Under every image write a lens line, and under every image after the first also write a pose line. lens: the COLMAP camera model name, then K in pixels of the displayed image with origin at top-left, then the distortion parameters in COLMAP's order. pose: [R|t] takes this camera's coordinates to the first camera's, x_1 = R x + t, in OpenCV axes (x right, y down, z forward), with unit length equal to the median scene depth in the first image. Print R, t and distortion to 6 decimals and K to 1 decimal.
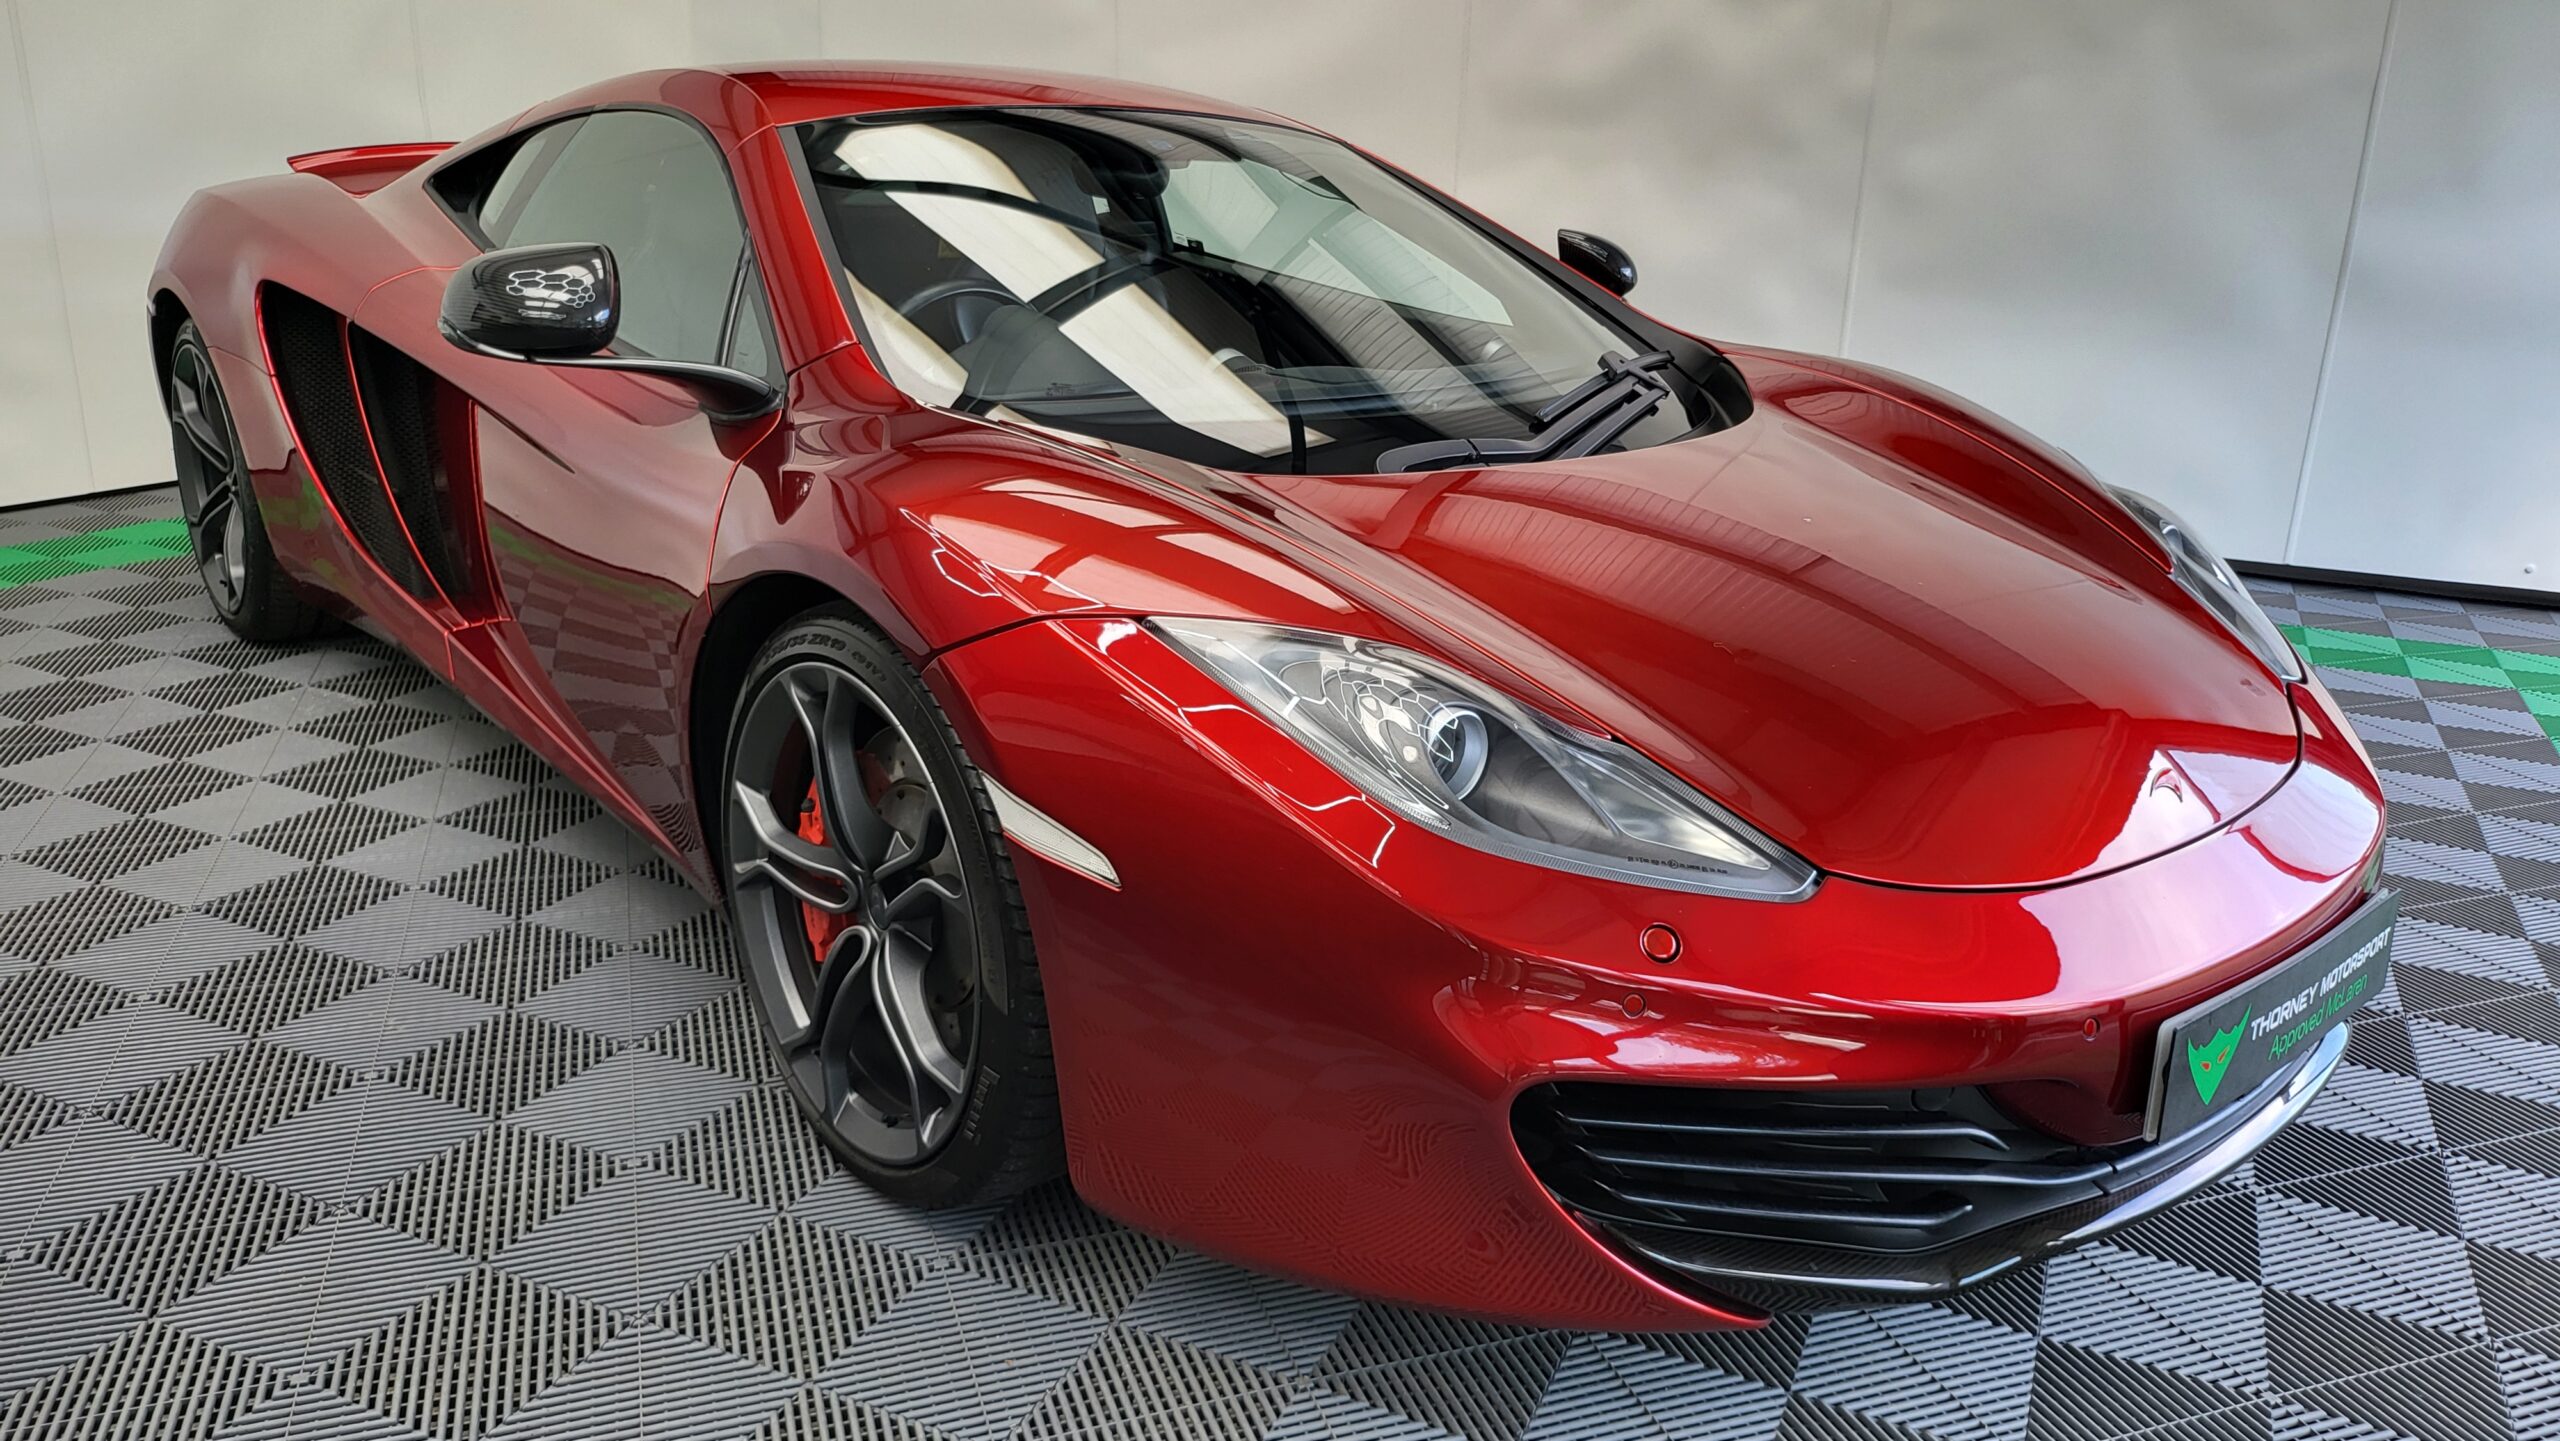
lens RADIAL K [[1790.4, 0, 1282.9], [0, 1790.4, 662.9], [0, 0, 1]] dist [0.048728, -0.059014]
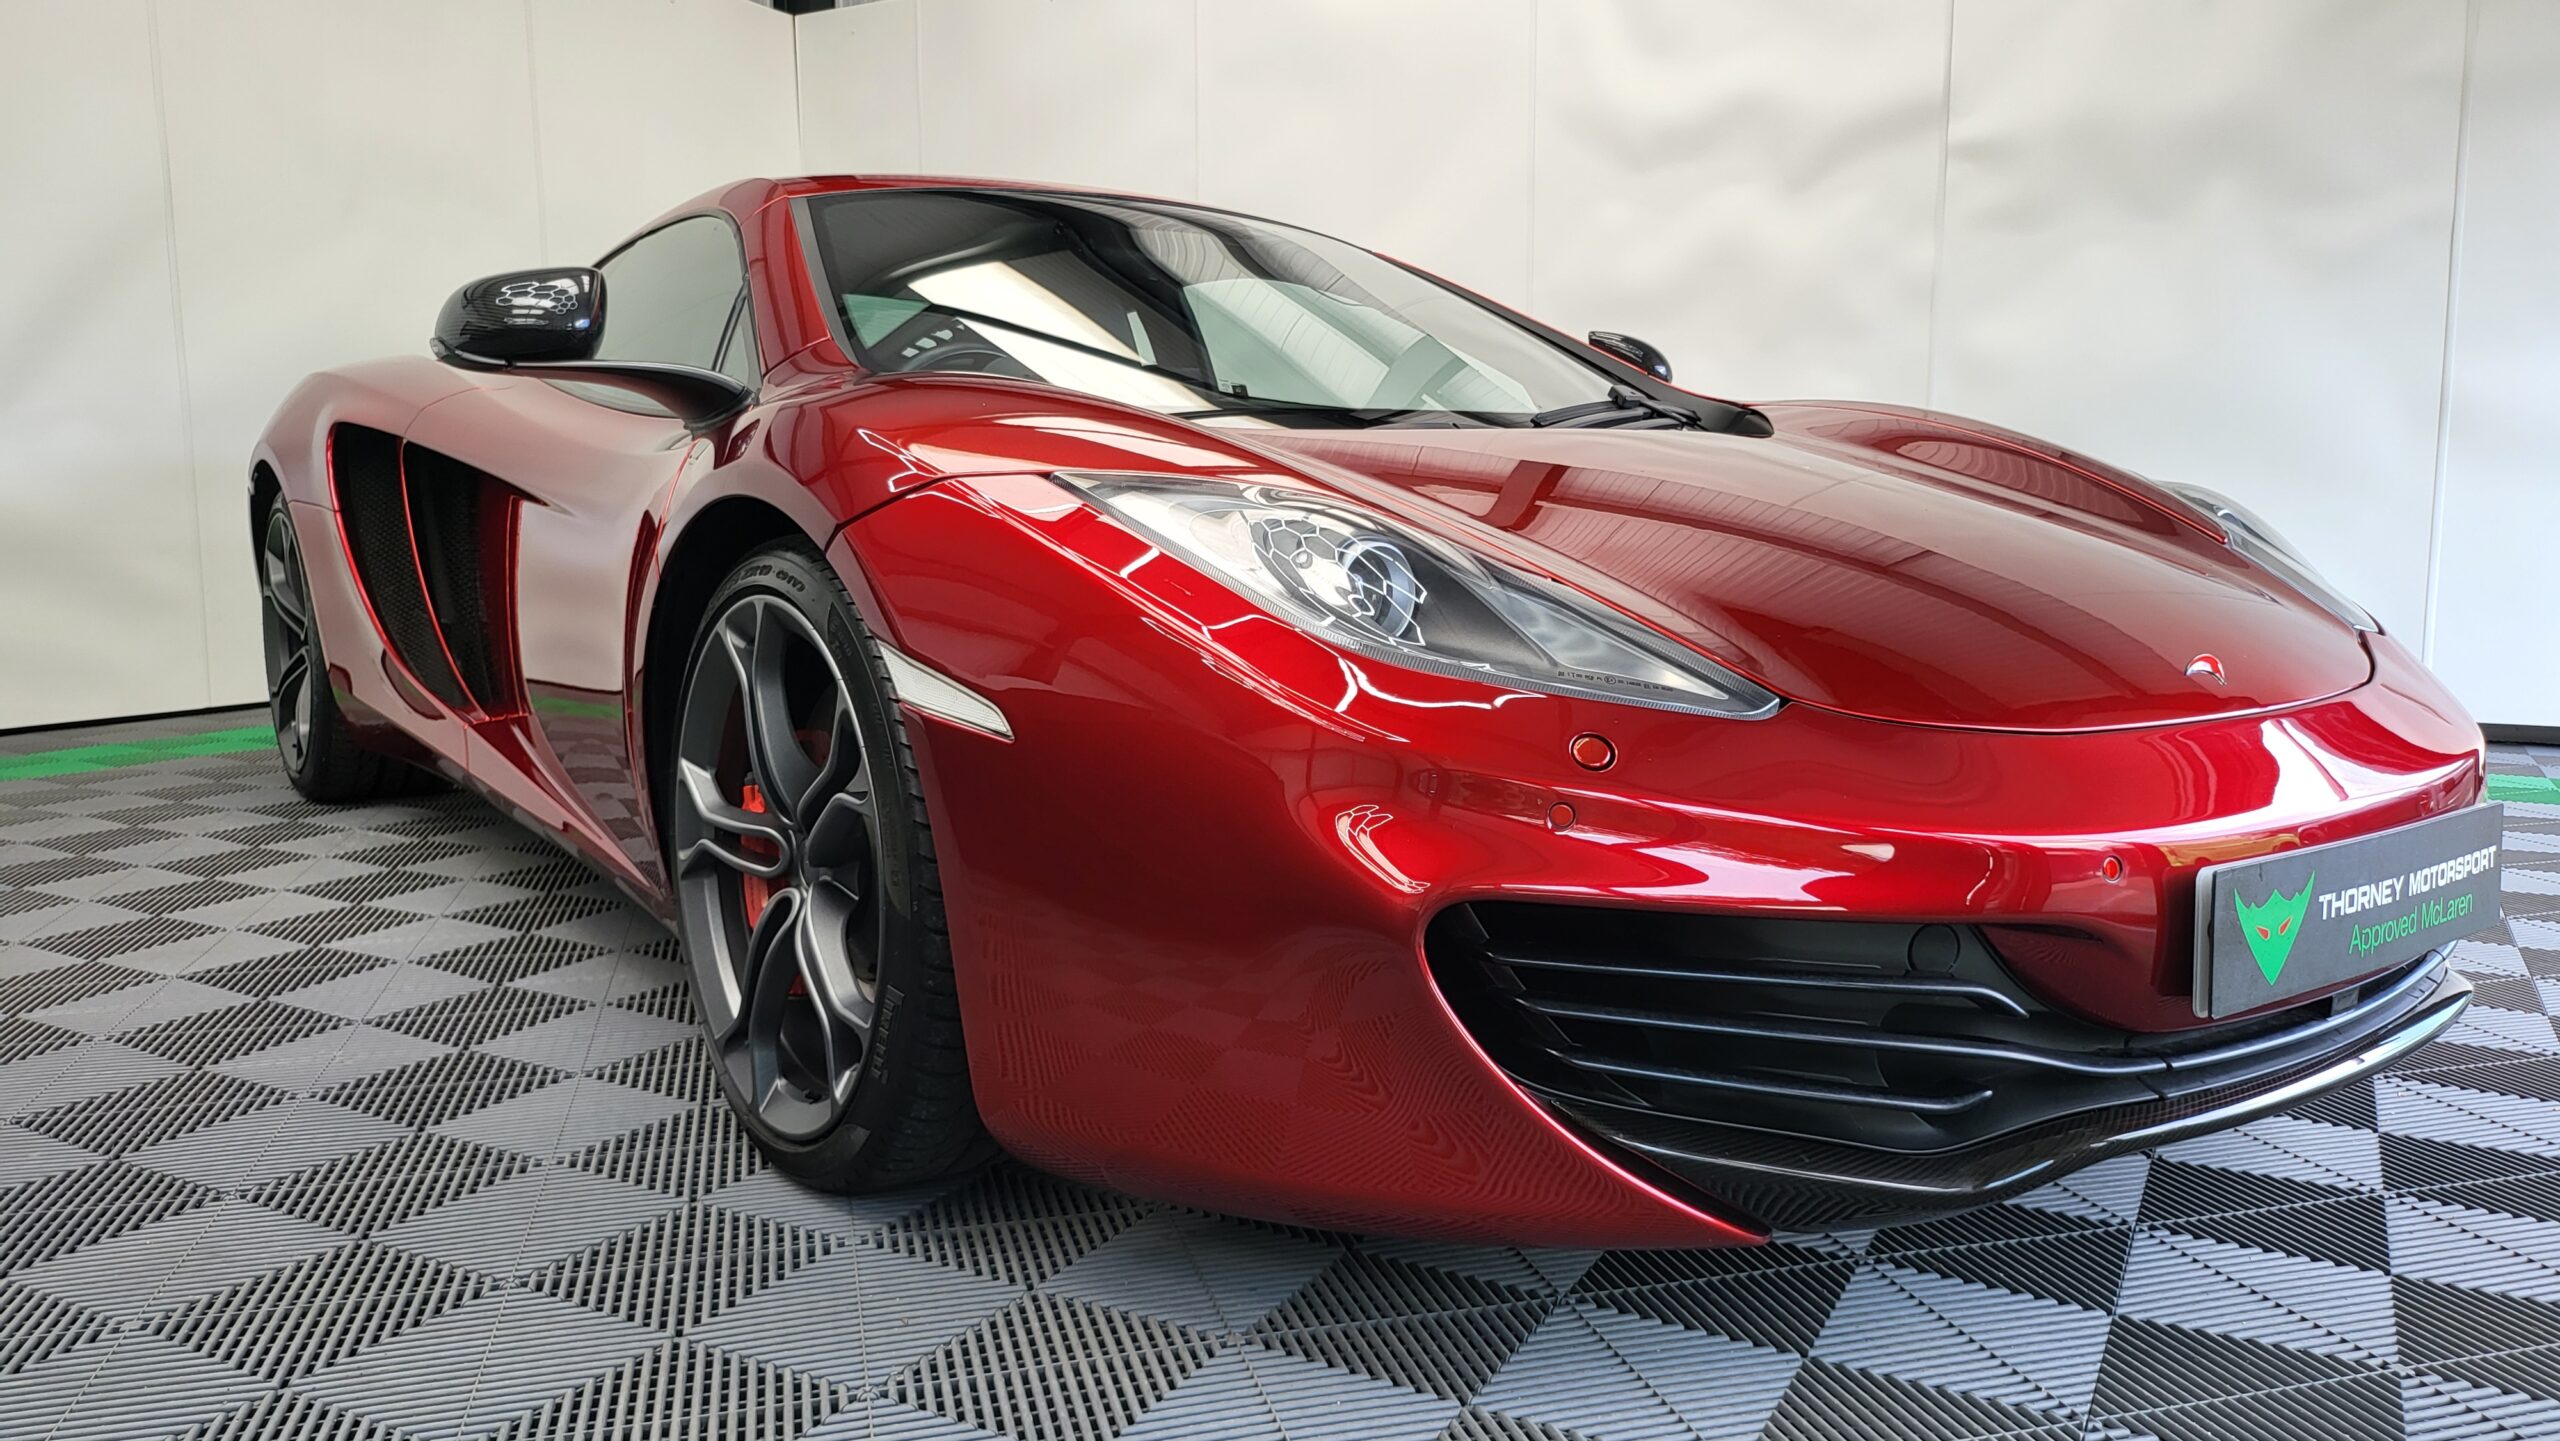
lens RADIAL K [[1775.3, 0, 1305.3], [0, 1775.3, 718.1], [0, 0, 1]] dist [0.038654, -0.041945]
pose [[0.996878, -0.025279, -0.074804, 0.103864], [0.011650, 0.984086, -0.177310, 0.227256], [0.078095, 0.175885, 0.981308, 0.093935]]
